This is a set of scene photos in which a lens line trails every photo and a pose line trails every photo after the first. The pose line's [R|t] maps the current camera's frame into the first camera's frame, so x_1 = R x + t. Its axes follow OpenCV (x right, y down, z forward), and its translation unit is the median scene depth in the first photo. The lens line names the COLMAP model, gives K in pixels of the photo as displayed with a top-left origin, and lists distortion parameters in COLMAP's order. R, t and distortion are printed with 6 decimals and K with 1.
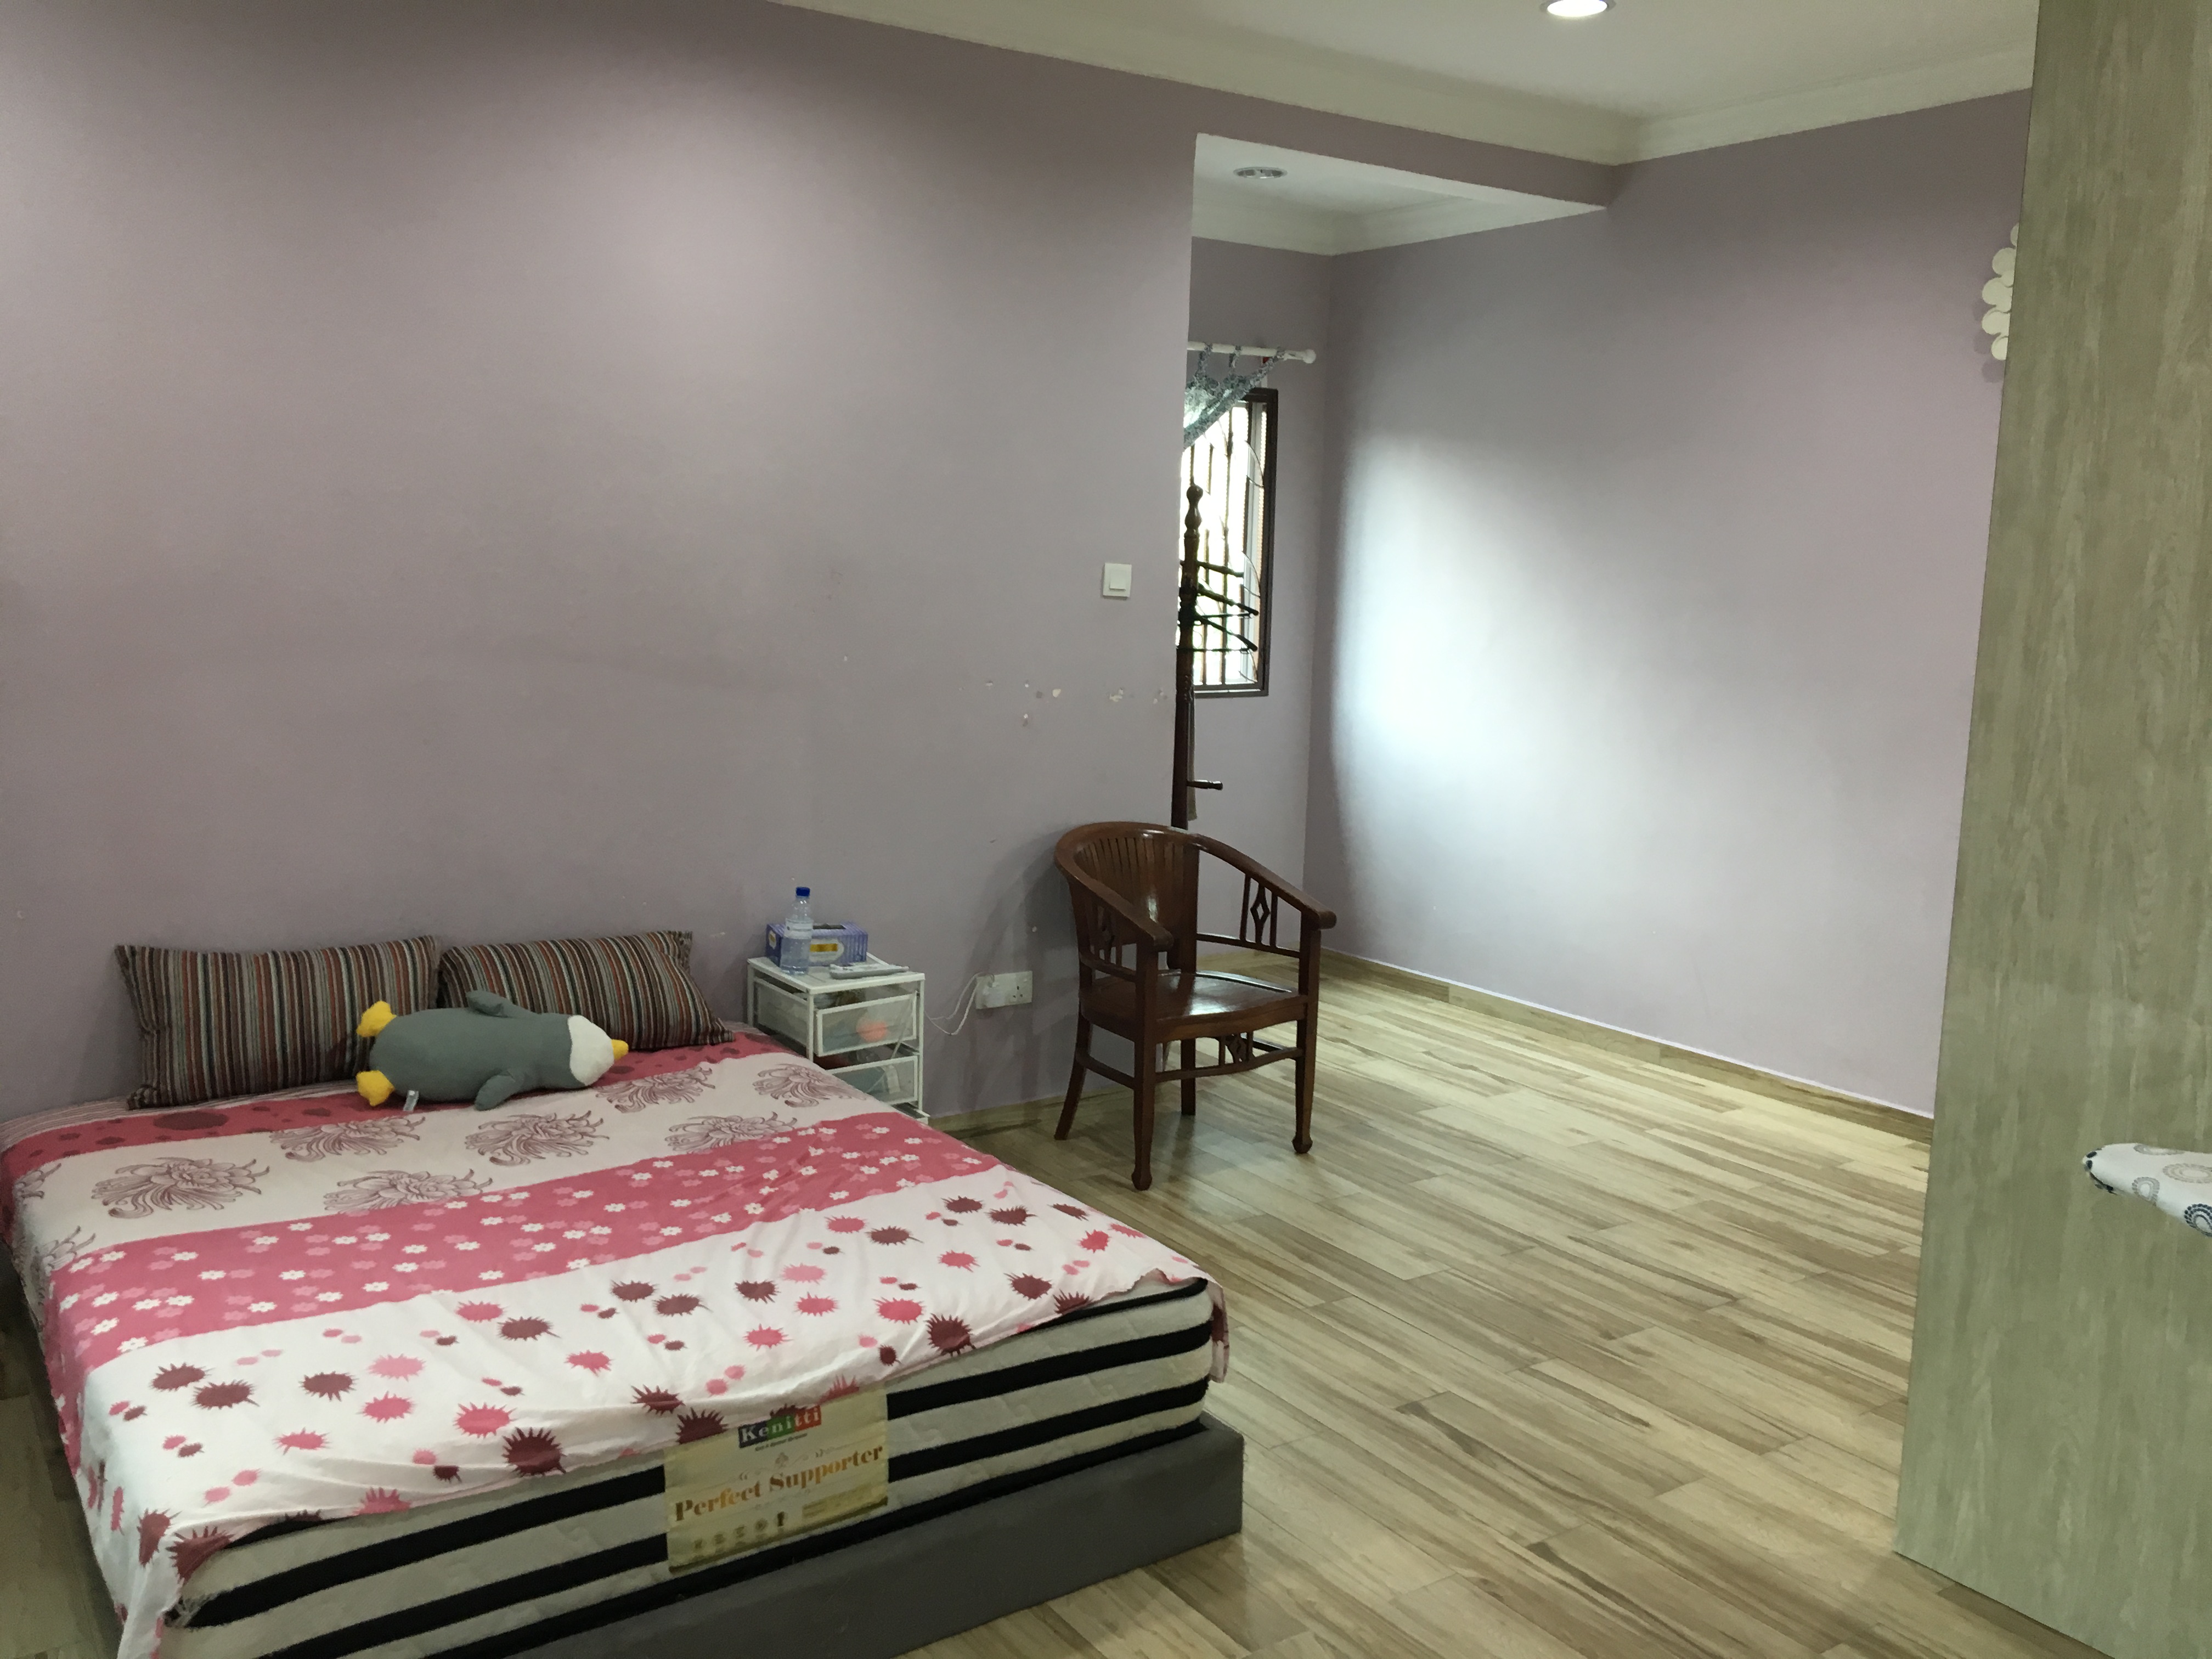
lens RADIAL K [[1865.8, 0, 1105.8], [0, 1865.8, 832.6], [0, 0, 1]] dist [0.080275, -0.125493]
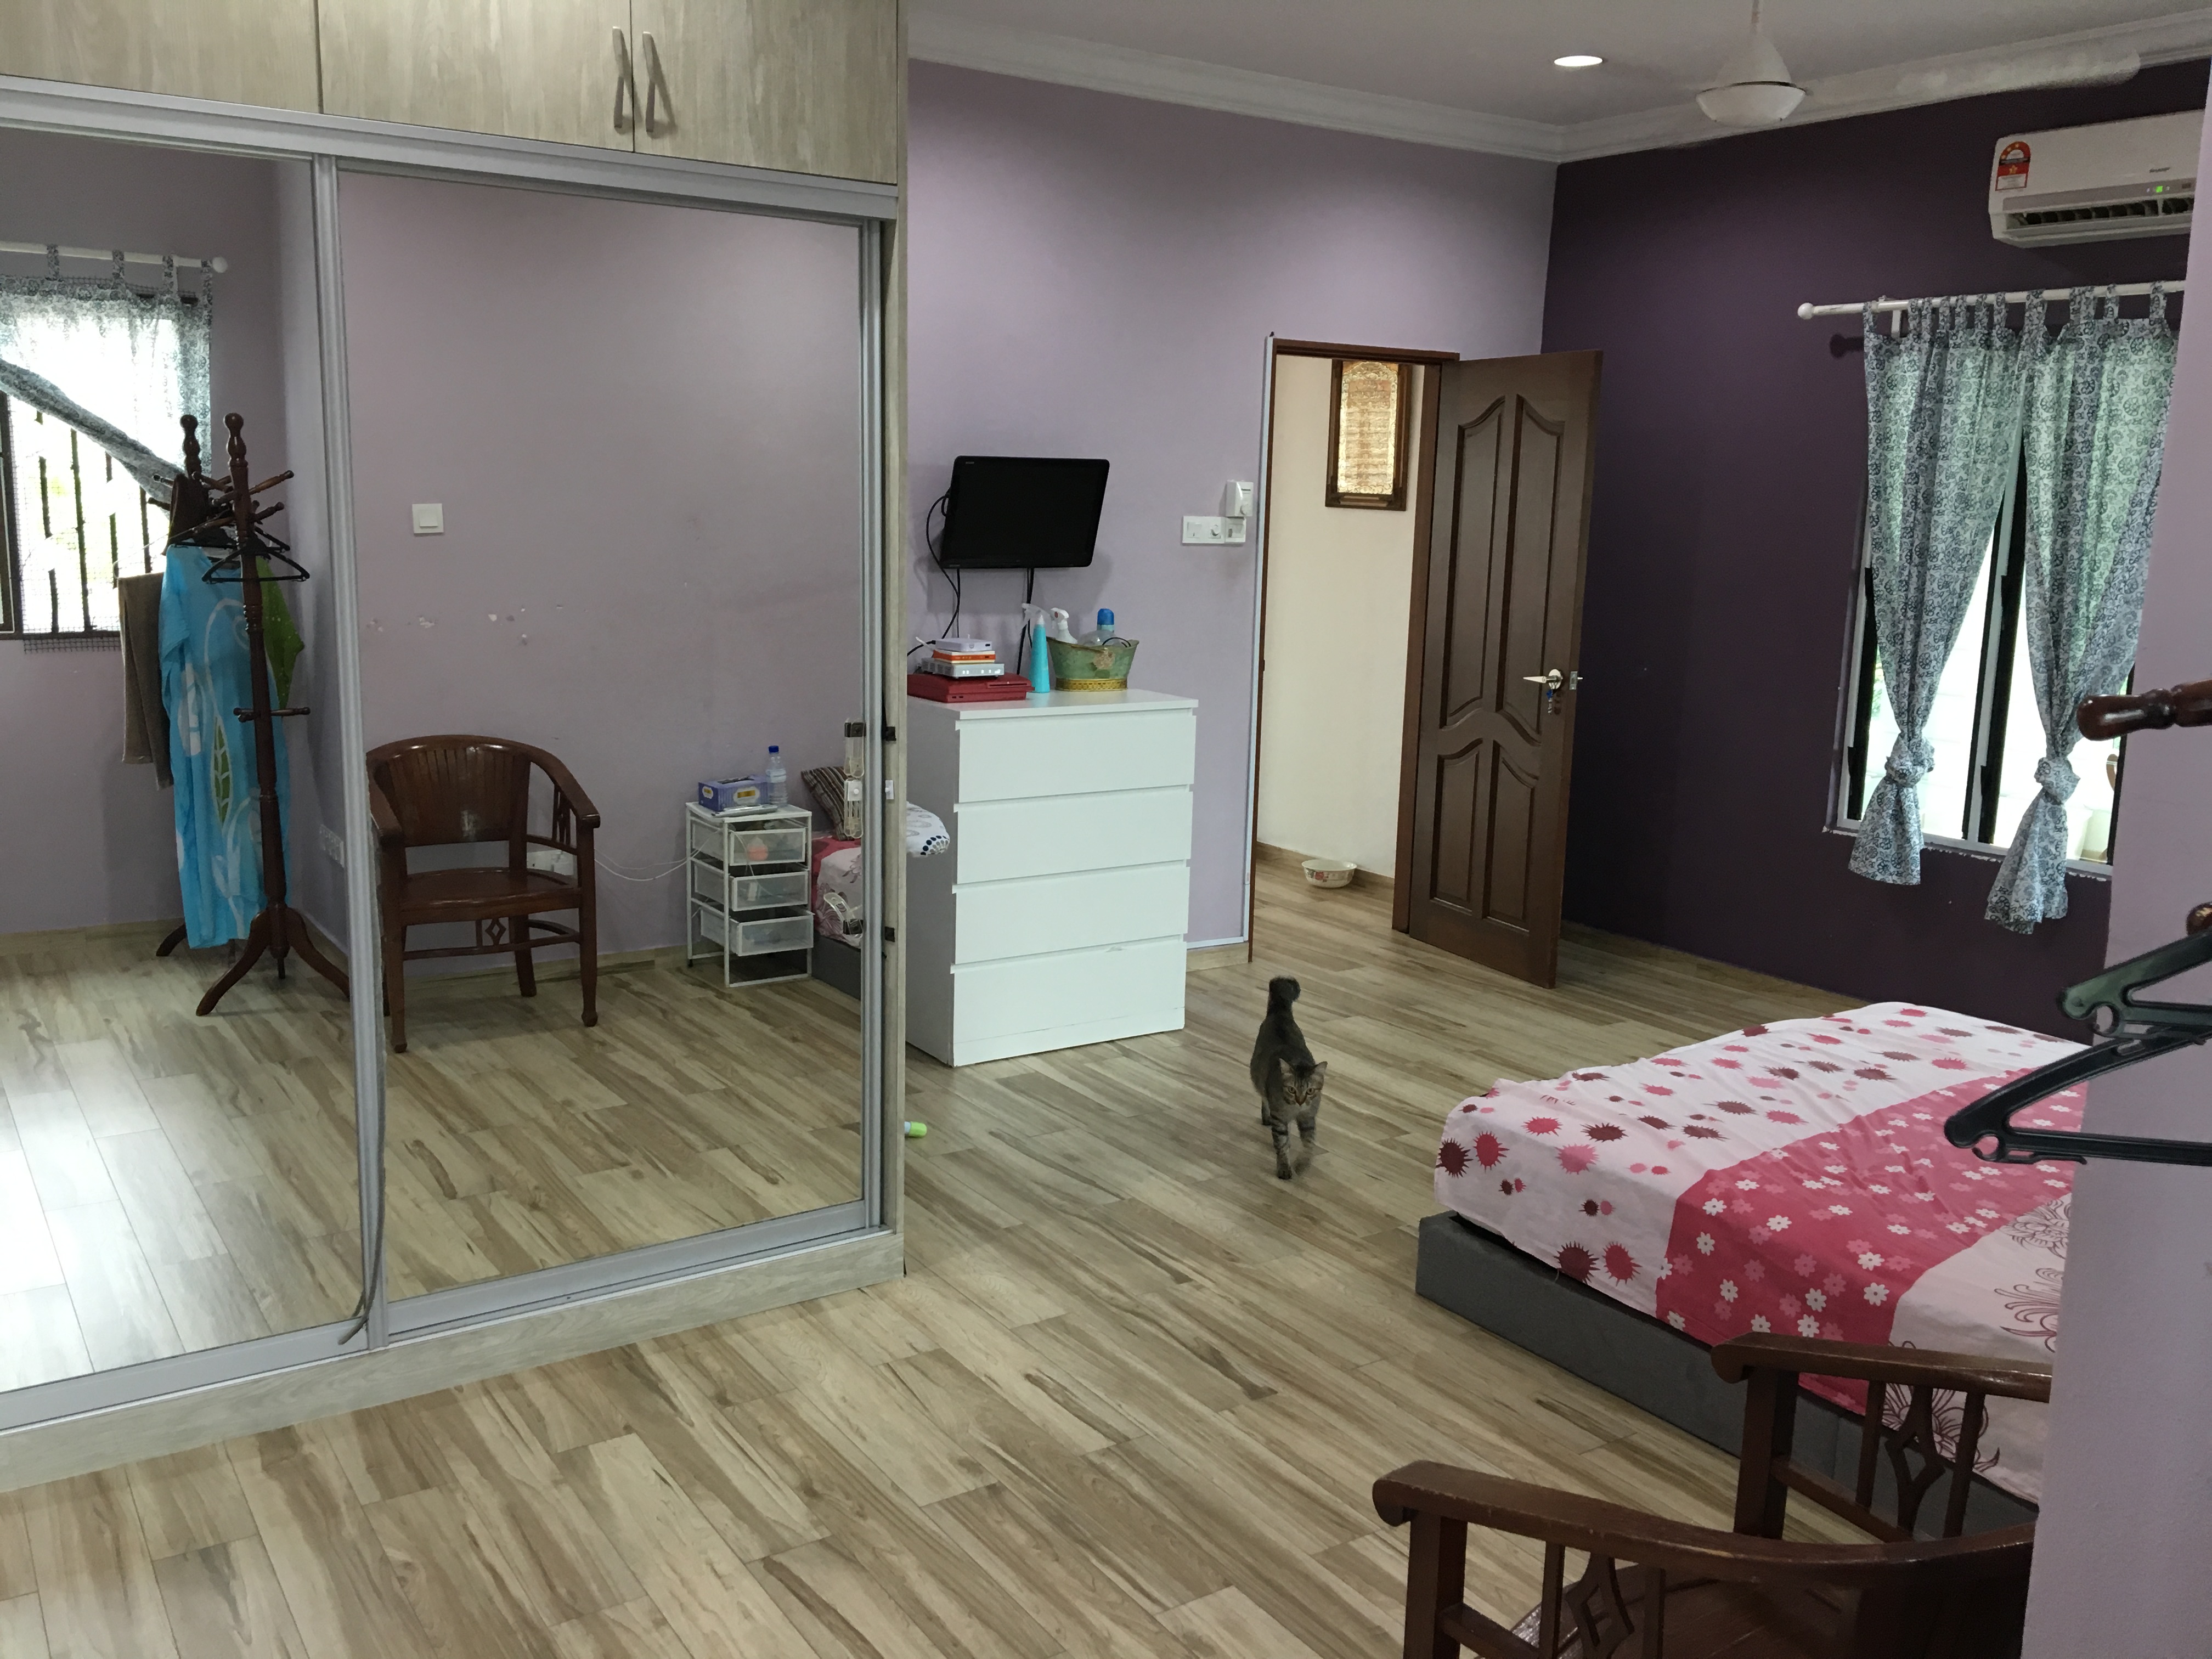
lens RADIAL K [[1865.8, 0, 1108.0], [0, 1865.8, 829.5], [0, 0, 1]] dist [0.080275, -0.125493]
pose [[-0.998796, -0.049021, 0.001957, 0.258097], [-0.045684, 0.943857, 0.327180, -0.290220], [-0.017886, 0.326697, -0.944960, 1.855832]]
